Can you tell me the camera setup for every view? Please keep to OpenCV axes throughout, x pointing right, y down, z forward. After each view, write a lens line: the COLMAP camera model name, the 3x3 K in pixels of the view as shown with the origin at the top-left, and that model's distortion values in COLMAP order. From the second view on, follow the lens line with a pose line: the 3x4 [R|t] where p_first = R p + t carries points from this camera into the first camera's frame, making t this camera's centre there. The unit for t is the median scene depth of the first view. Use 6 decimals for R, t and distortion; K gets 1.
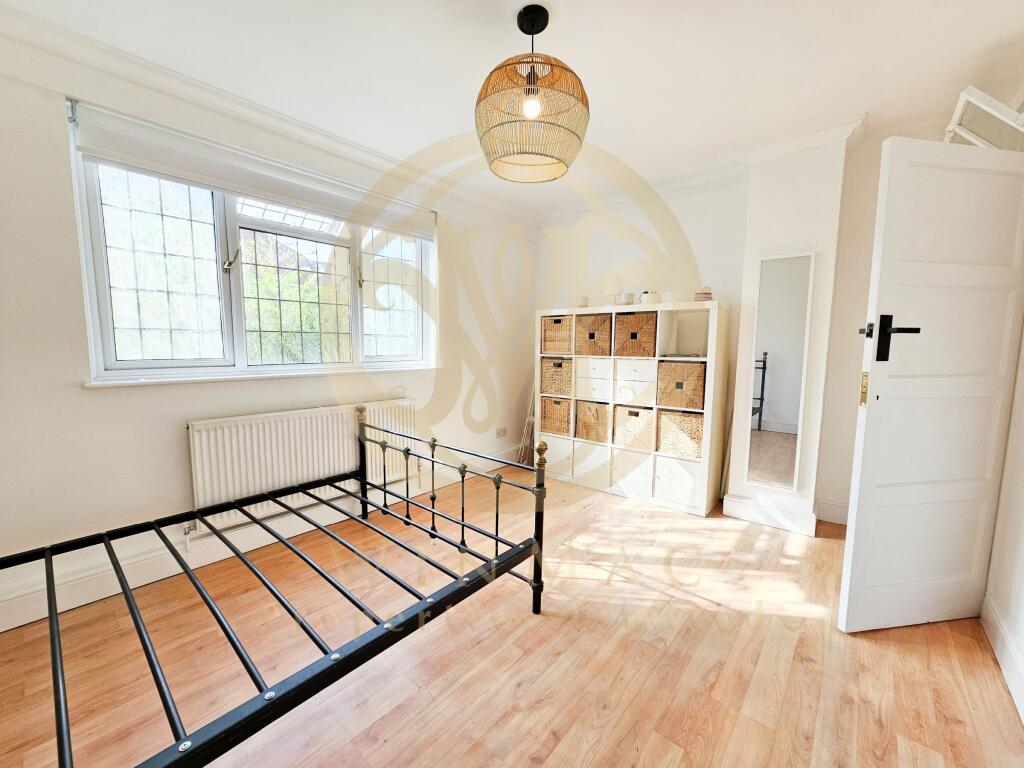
lens RADIAL K [[414.0, 0, 510.7], [0, 414.0, 384.2], [0, 0, 1]] dist [-0.001886, 0.000993]
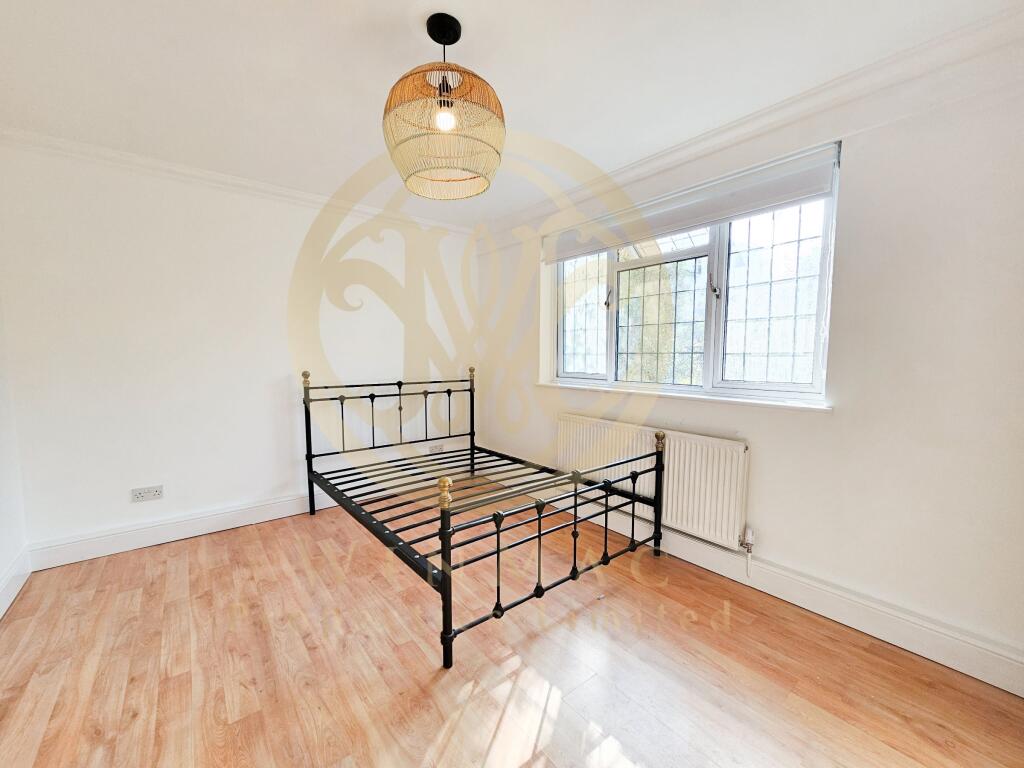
lens RADIAL K [[414.0, 0, 510.8], [0, 414.0, 385.2], [0, 0, 1]] dist [-0.001886, 0.000993]
pose [[-0.185350, 0.063635, -0.980610, 1.028092], [-0.095282, 0.992035, 0.082386, -0.164505], [0.978042, 0.108705, -0.177810, 1.433136]]
